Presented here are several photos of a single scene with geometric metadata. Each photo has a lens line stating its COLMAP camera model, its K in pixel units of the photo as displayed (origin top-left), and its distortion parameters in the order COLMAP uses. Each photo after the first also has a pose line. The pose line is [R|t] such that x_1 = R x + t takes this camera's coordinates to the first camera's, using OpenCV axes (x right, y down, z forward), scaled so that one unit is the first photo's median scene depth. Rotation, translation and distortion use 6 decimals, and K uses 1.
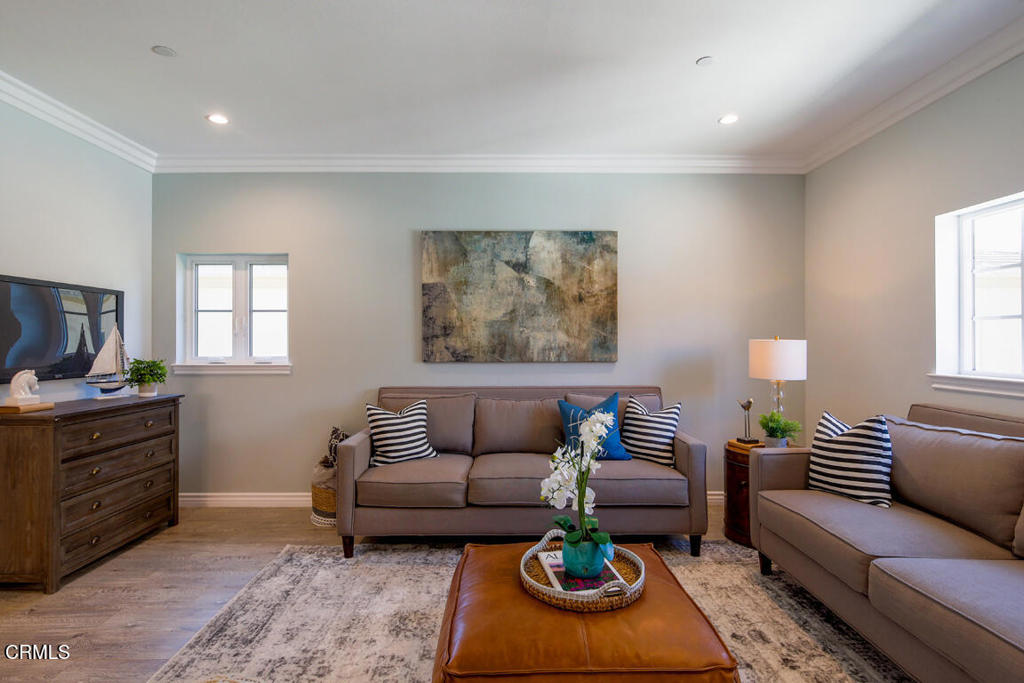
lens RADIAL K [[507.3, 0, 511.4], [0, 507.3, 342.4], [0, 0, 1]] dist [0.011603, -0.001098]
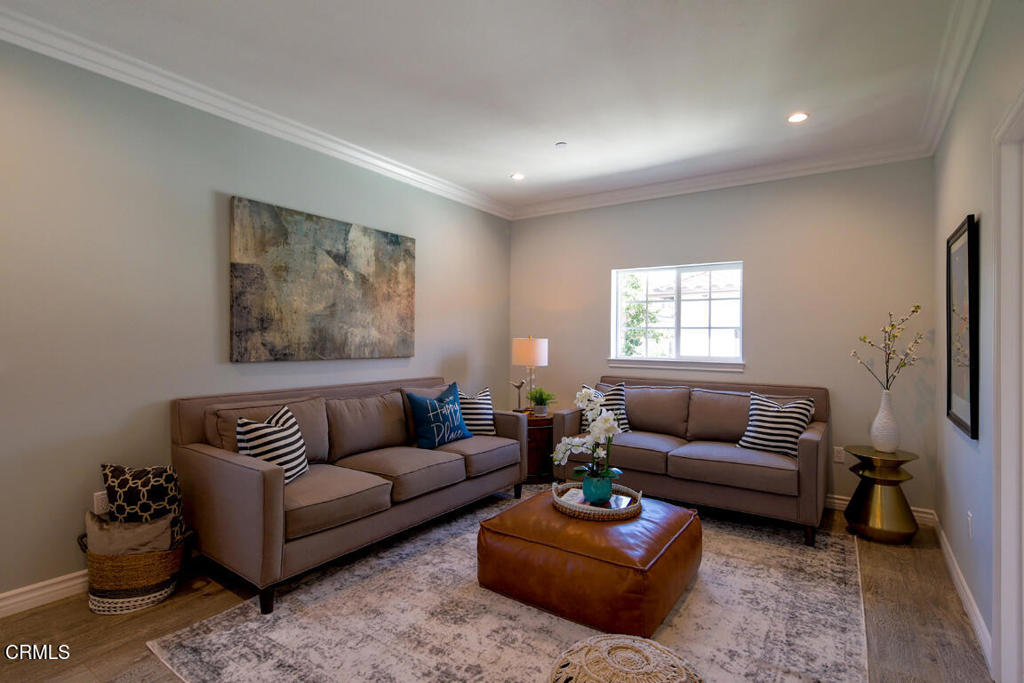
lens RADIAL K [[507.3, 0, 511.0], [0, 507.3, 344.5], [0, 0, 1]] dist [0.011603, -0.001098]
pose [[0.570364, -0.001475, 0.821391, -0.581121], [-0.008332, 0.999937, 0.007582, 0.001375], [-0.821350, -0.011168, 0.570316, 0.194138]]
